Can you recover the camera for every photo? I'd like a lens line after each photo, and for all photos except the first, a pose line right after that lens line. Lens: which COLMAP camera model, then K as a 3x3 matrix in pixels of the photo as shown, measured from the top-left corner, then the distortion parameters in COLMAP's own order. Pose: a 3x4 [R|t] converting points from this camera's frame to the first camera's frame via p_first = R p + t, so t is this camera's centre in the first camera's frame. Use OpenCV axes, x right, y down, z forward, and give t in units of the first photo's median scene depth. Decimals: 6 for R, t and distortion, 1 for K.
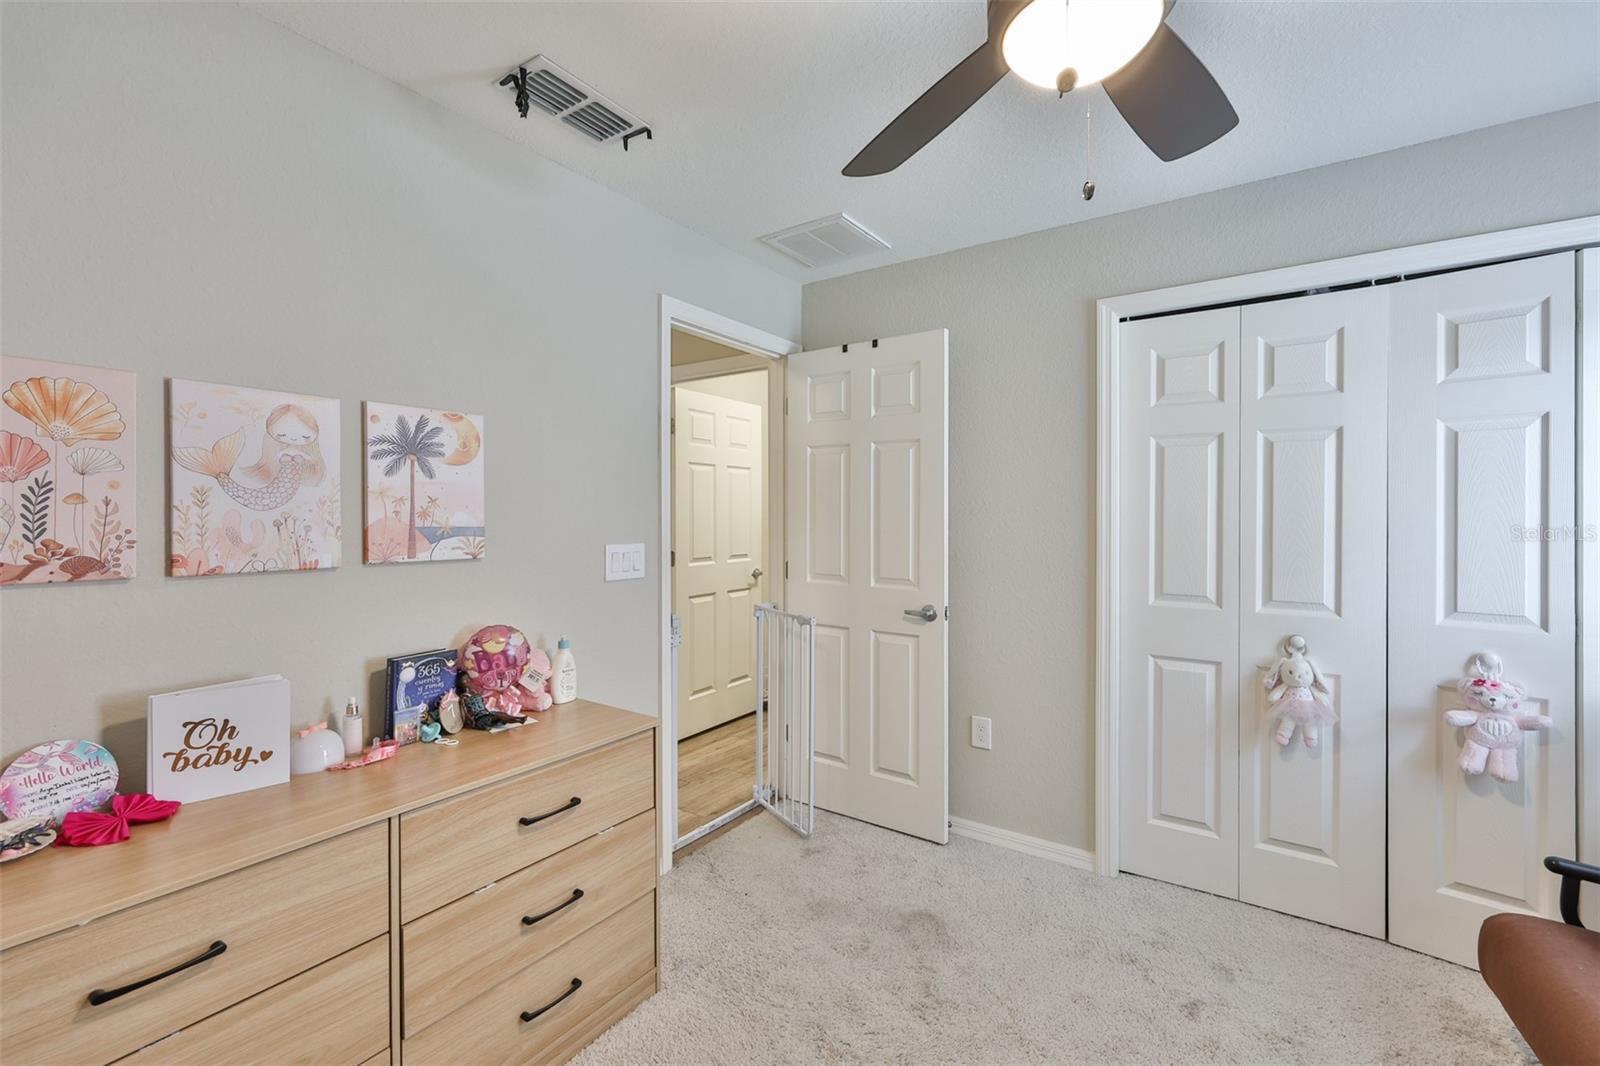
lens RADIAL K [[681.2, 0, 788.6], [0, 681.2, 521.5], [0, 0, 1]] dist [0.003971, 0.000461]
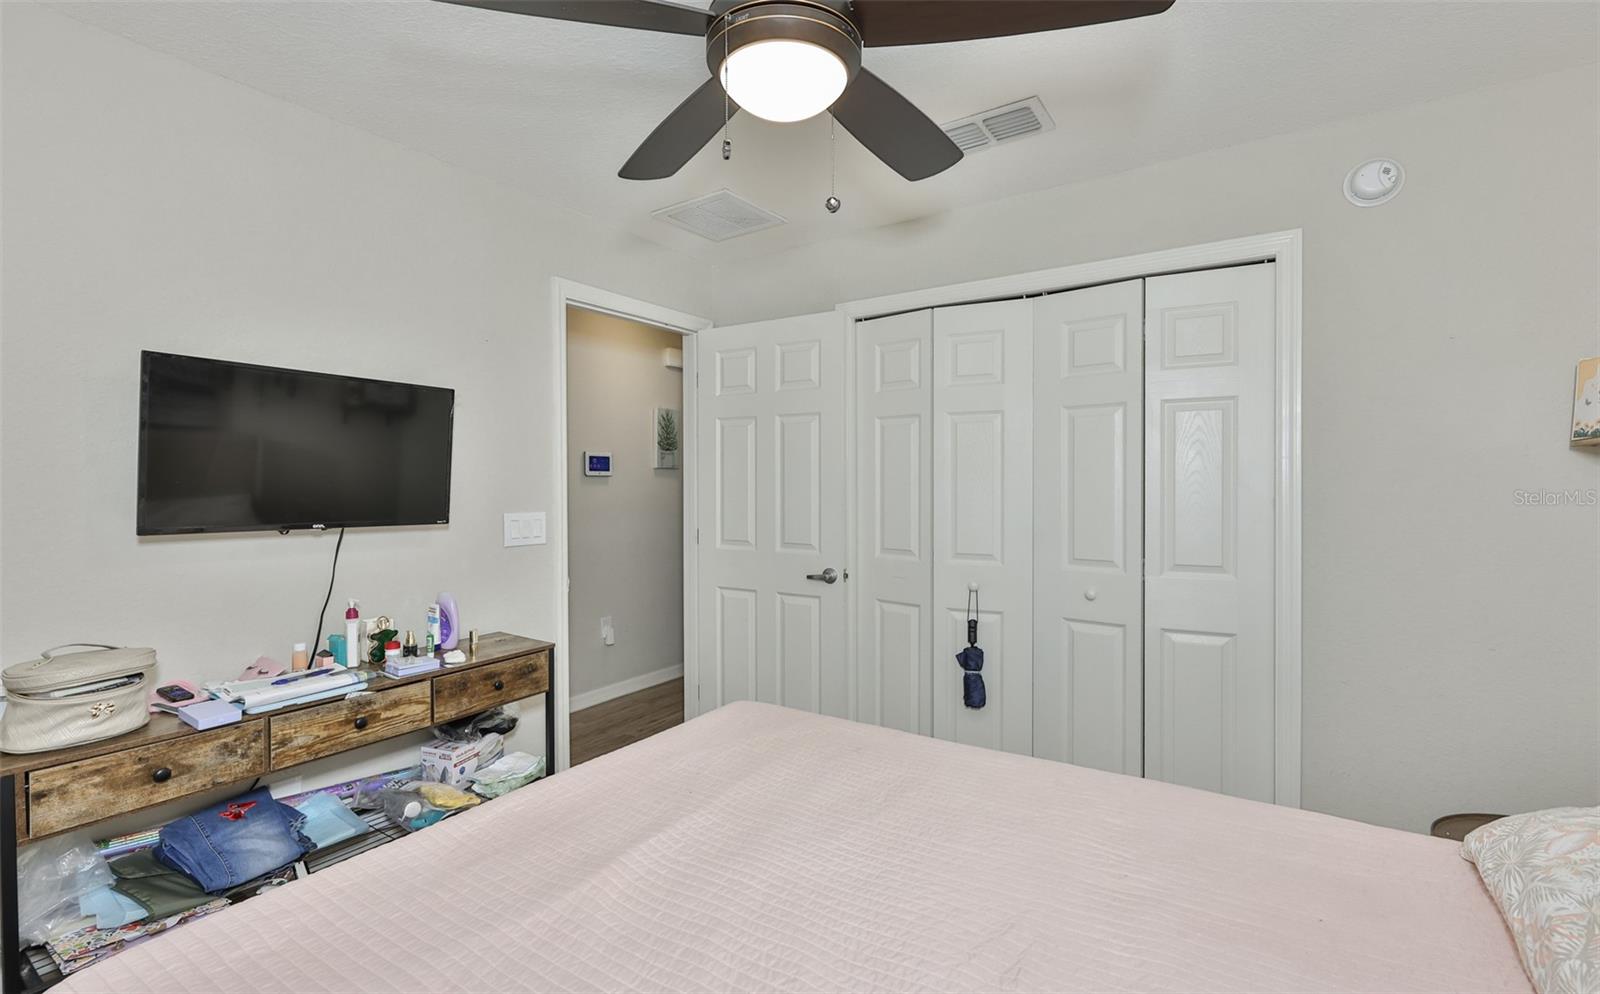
lens RADIAL K [[684.1, 0, 808.1], [0, 684.1, 492.5], [0, 0, 1]] dist [0.021712, 0.000034]
pose [[0.998474, 0.000477, 0.055231, 0.208978], [-0.000663, 0.999994, 0.003348, 0.001613], [-0.055229, -0.003380, 0.998468, -0.119415]]
